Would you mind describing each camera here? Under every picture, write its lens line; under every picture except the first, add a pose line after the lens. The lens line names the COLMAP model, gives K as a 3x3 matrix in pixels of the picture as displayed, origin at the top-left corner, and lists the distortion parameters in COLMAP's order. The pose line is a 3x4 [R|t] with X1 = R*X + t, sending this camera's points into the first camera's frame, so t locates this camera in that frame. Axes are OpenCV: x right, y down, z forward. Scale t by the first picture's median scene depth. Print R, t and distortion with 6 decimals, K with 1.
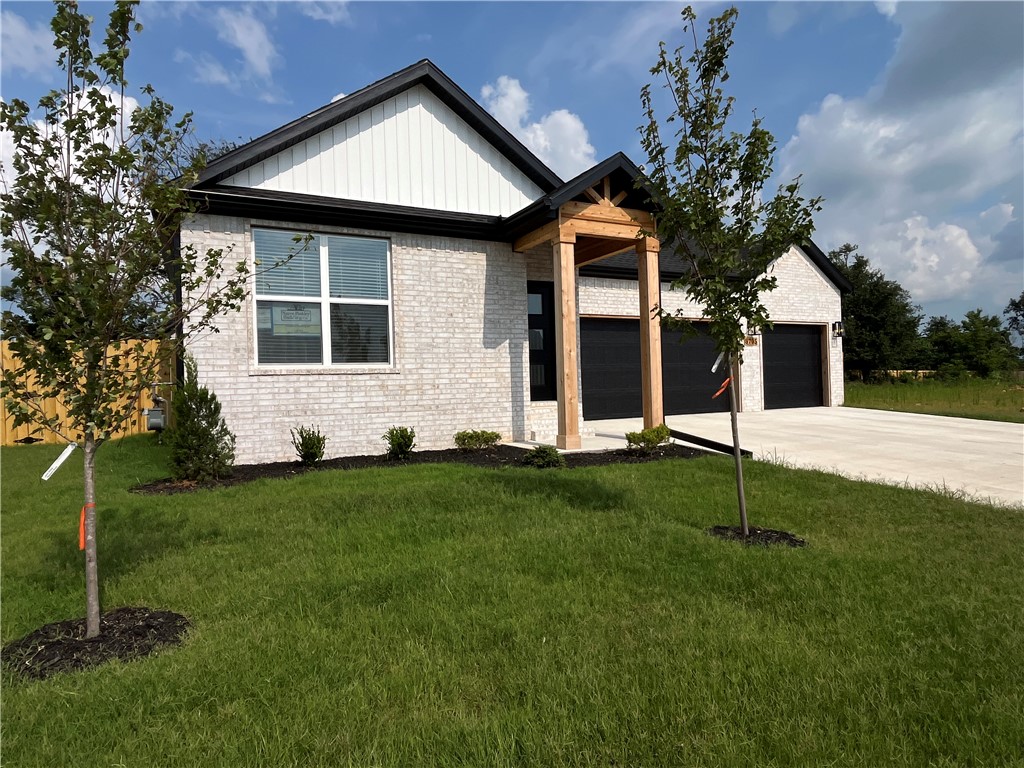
lens RADIAL K [[607.8, 0, 514.5], [0, 607.8, 385.9], [0, 0, 1]] dist [0.001782, 0.001590]
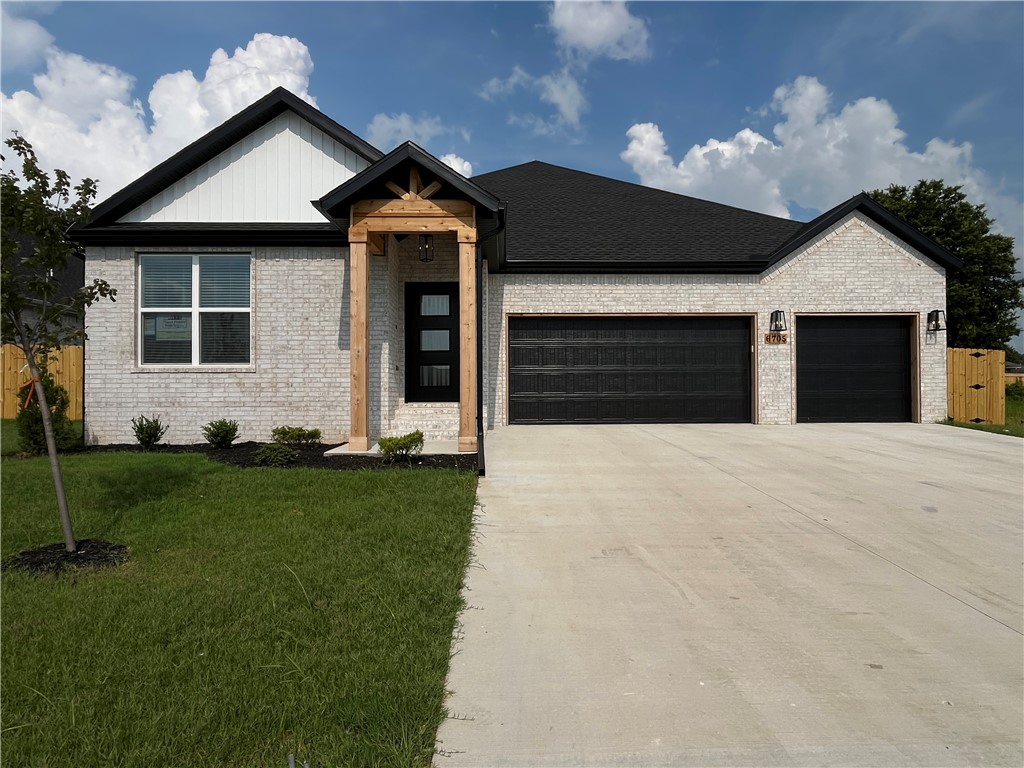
lens RADIAL K [[555.4, 0, 512.8], [0, 555.4, 387.4], [0, 0, 1]] dist [-0.000373, -0.002680]
pose [[0.896718, 0.022894, -0.442009, 0.681819], [-0.020385, 0.999738, 0.010425, -0.013326], [0.442132, -0.000338, 0.896950, 0.285578]]
